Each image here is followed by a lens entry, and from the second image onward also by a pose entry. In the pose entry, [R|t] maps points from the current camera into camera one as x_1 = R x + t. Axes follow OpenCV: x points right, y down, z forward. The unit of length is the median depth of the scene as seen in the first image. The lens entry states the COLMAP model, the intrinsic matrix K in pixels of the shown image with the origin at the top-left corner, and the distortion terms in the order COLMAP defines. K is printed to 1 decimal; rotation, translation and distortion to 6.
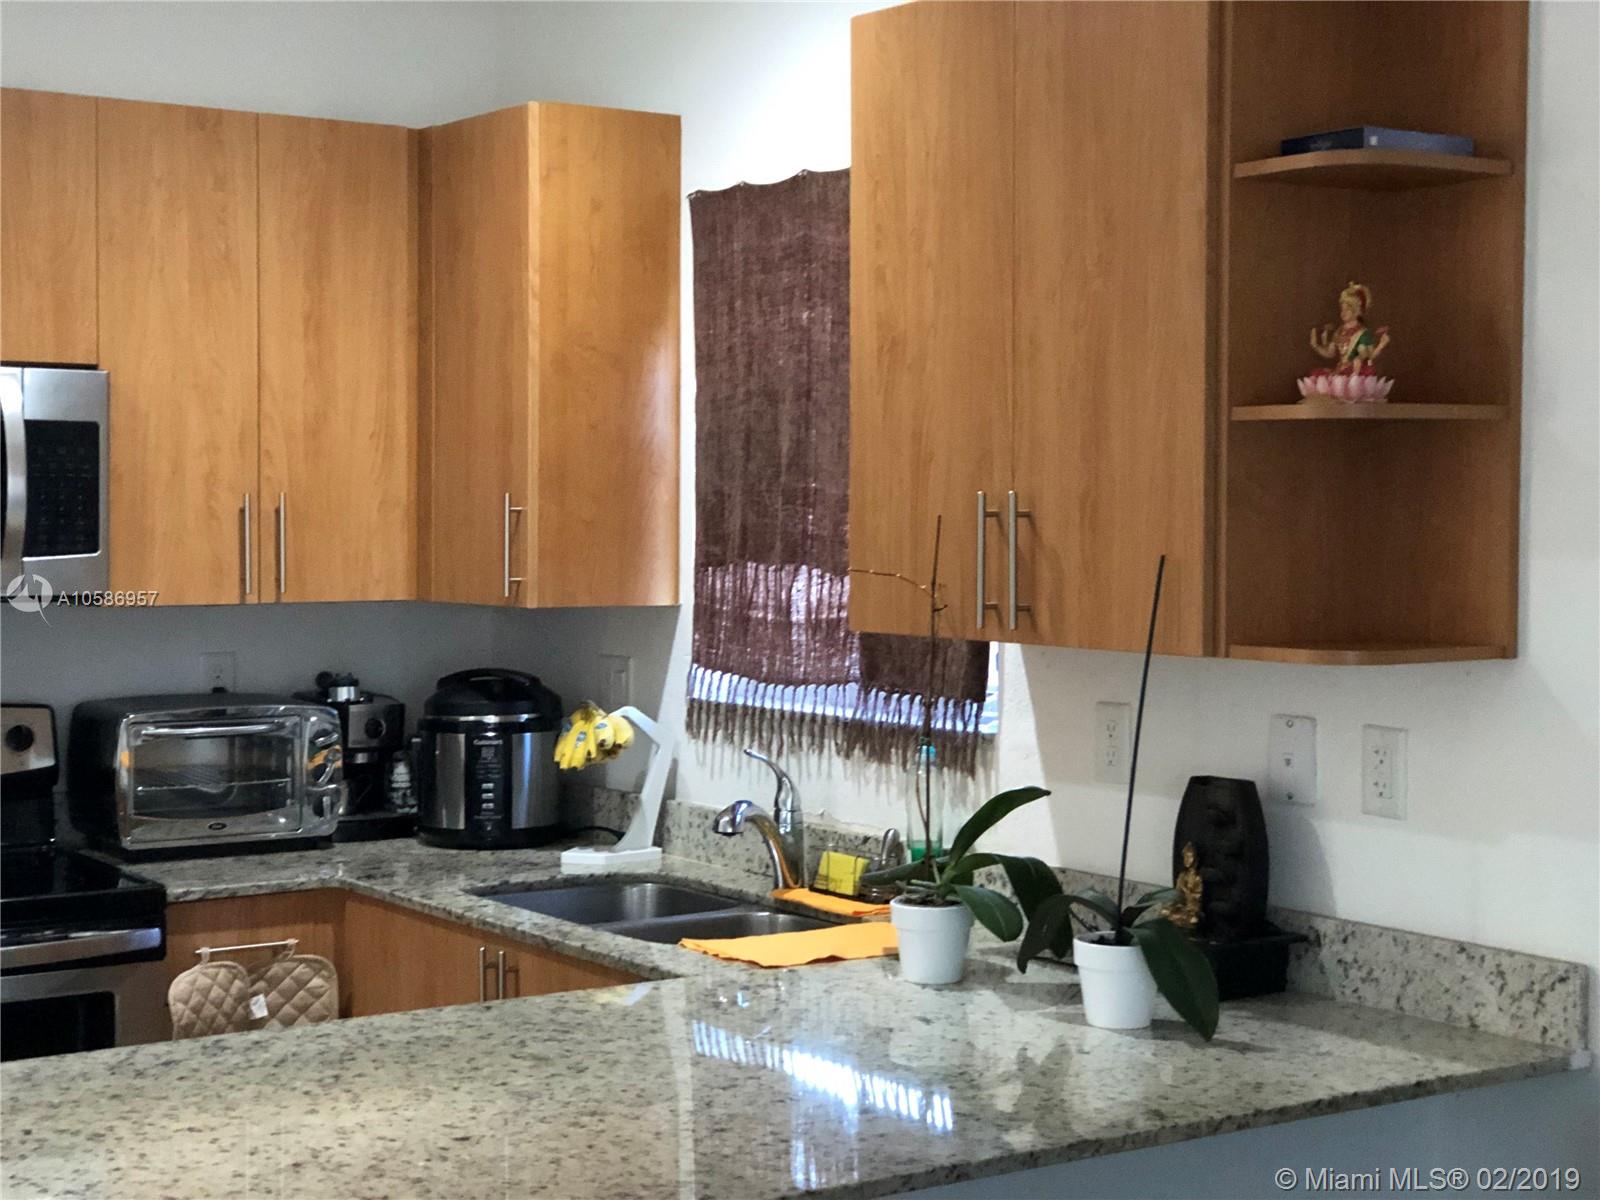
lens RADIAL K [[2657.7, 0, 794.6], [0, 2657.7, 597.8], [0, 0, 1]] dist [0.096164, 0.000000]
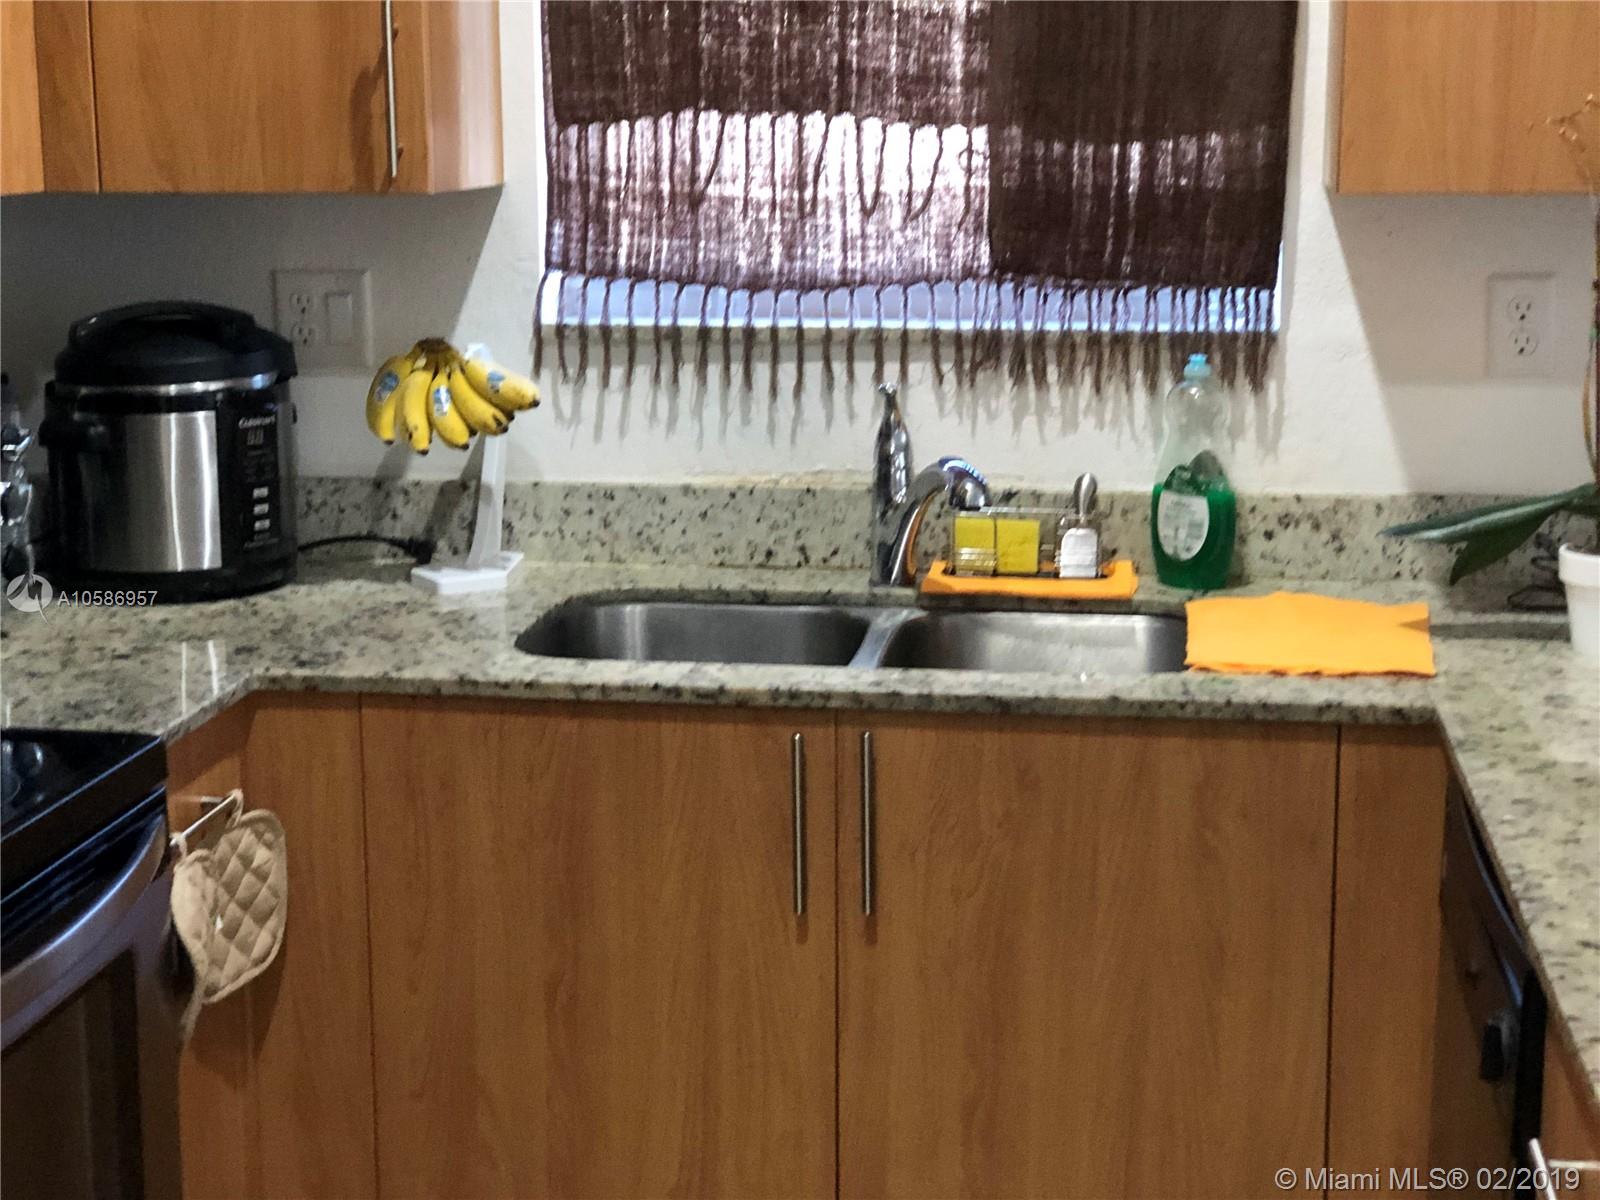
lens RADIAL K [[2657.7, 0, 798.0], [0, 2657.7, 589.9], [0, 0, 1]] dist [0.096164, 0.000000]
pose [[0.675614, -0.147845, 0.722279, -0.497668], [0.034689, 0.984976, 0.169169, -0.007612], [-0.736439, -0.089238, 0.670593, 0.510543]]
